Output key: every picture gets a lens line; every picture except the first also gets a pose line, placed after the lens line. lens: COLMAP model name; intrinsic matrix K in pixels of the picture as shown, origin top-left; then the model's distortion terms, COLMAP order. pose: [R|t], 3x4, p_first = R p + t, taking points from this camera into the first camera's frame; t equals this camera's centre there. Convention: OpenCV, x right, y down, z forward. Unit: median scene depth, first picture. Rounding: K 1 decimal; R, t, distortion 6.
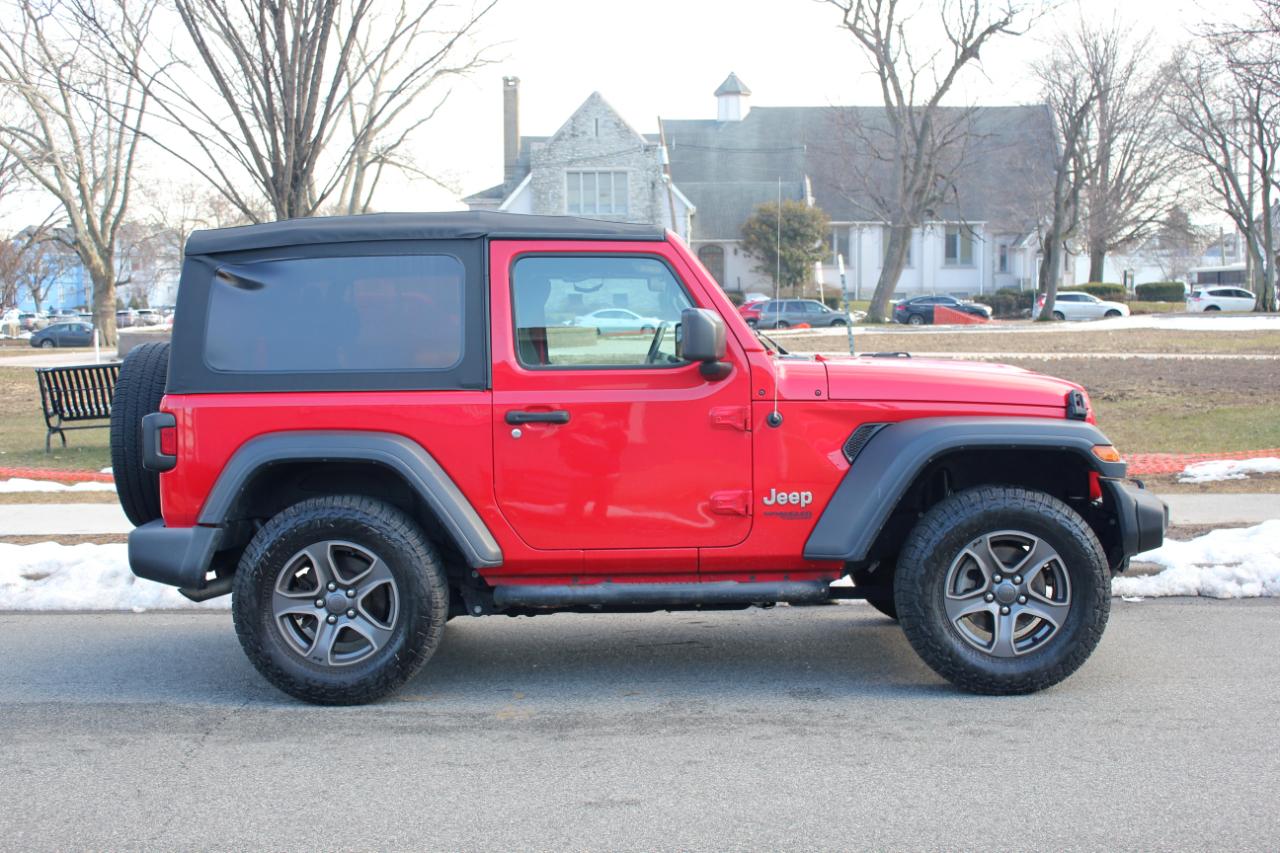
lens RADIAL K [[1615.7, 0, 639.4], [0, 1615.7, 423.2], [0, 0, 1]] dist [-0.044239, 0.000000]
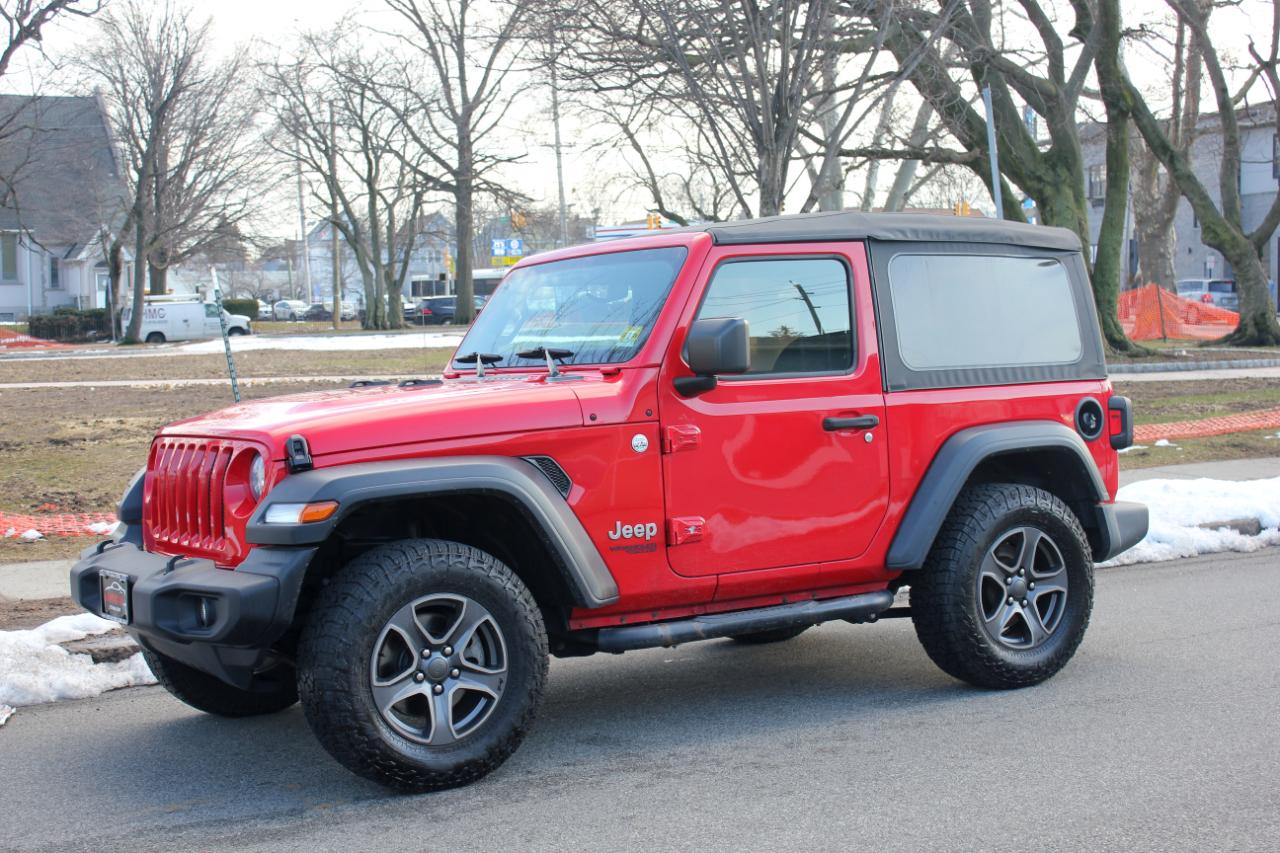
lens RADIAL K [[1828.6, 0, 635.9], [0, 1828.6, 426.2], [0, 0, 1]] dist [0.004278, 0.000000]
pose [[0.854662, -0.038989, 0.517719, -0.089477], [0.048579, 0.998807, -0.004975, -0.000971], [-0.516907, 0.029402, 0.855536, 0.016608]]
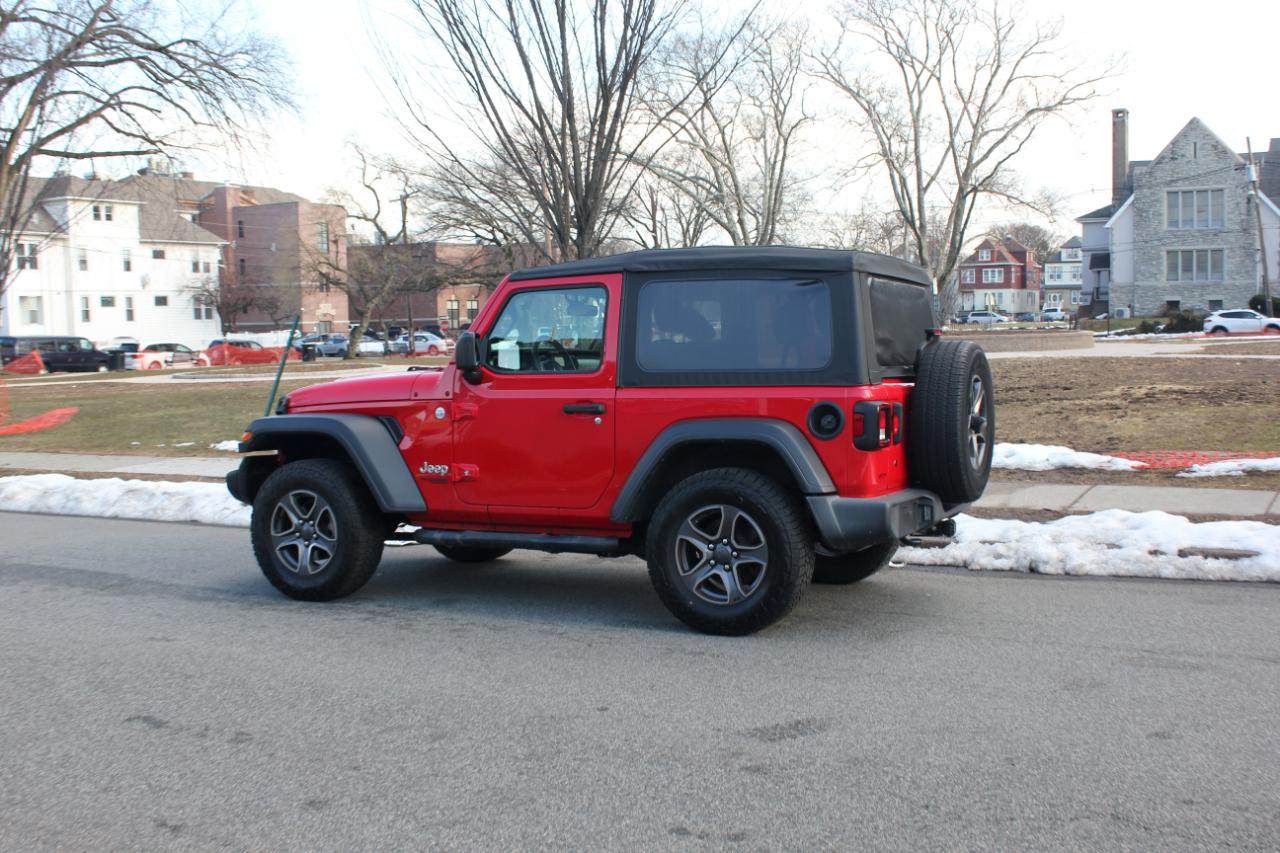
lens RADIAL K [[1385.9, 0, 671.6], [0, 1385.9, 430.4], [0, 0, 1]] dist [-0.081609, 0.000000]
pose [[0.898079, 0.024766, -0.439136, 0.140623], [-0.018825, 0.999663, 0.017878, -0.001957], [0.439431, -0.007789, 0.898243, -0.003591]]
